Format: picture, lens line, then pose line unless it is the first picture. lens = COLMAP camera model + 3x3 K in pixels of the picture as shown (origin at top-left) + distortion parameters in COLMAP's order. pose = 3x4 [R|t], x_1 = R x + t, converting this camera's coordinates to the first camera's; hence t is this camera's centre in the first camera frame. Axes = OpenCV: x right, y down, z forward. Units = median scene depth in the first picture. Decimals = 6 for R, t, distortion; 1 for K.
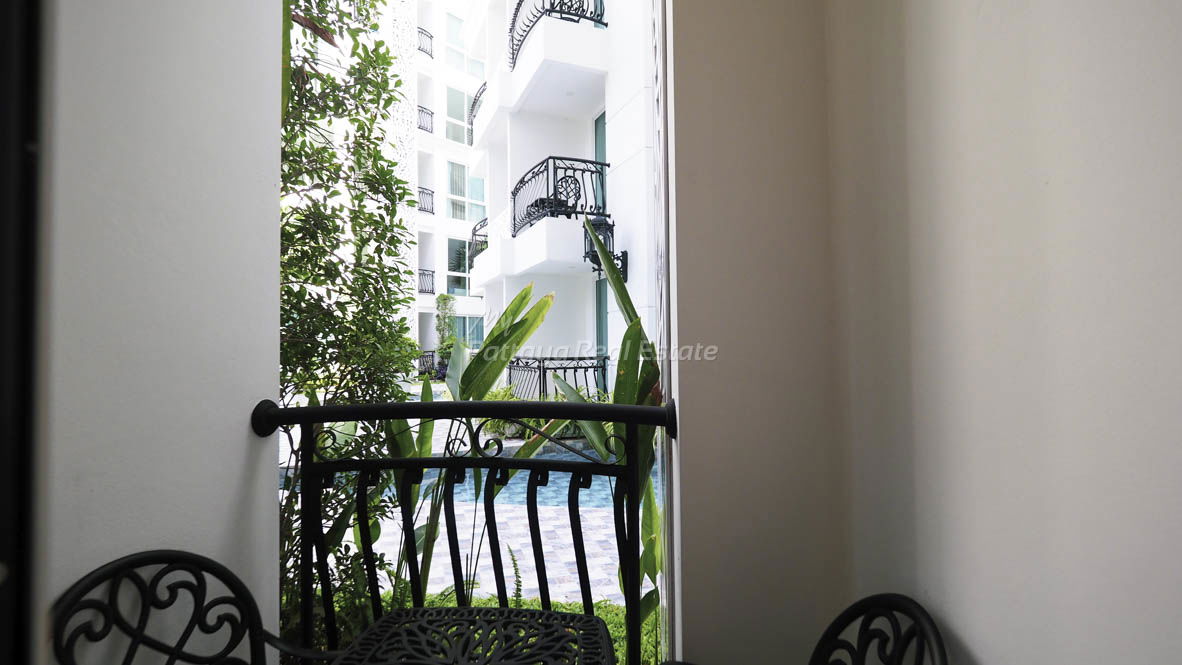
lens RADIAL K [[522.3, 0, 591.5], [0, 522.3, 335.0], [0, 0, 1]] dist [-0.001892, -0.001220]
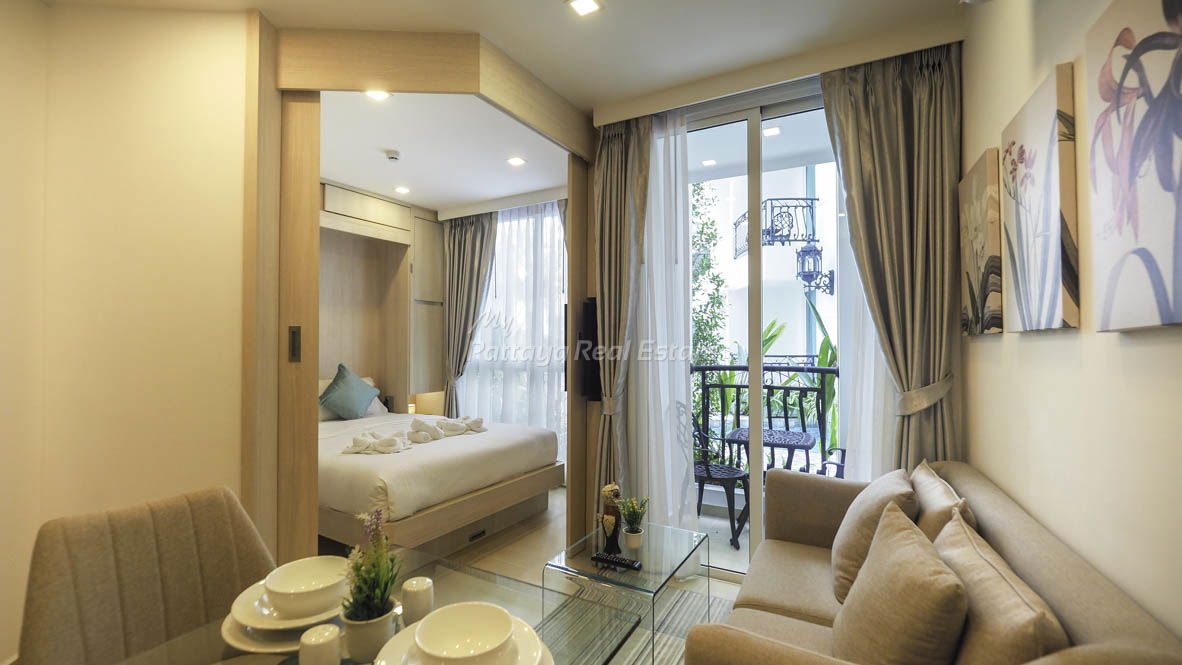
lens RADIAL K [[522.3, 0, 583.8], [0, 522.3, 332.7], [0, 0, 1]] dist [-0.001892, -0.001220]
pose [[0.924520, 0.003945, -0.381113, -0.007452], [-0.004605, 0.999989, -0.000819, -0.007932], [0.381105, 0.002513, 0.924528, -0.358554]]
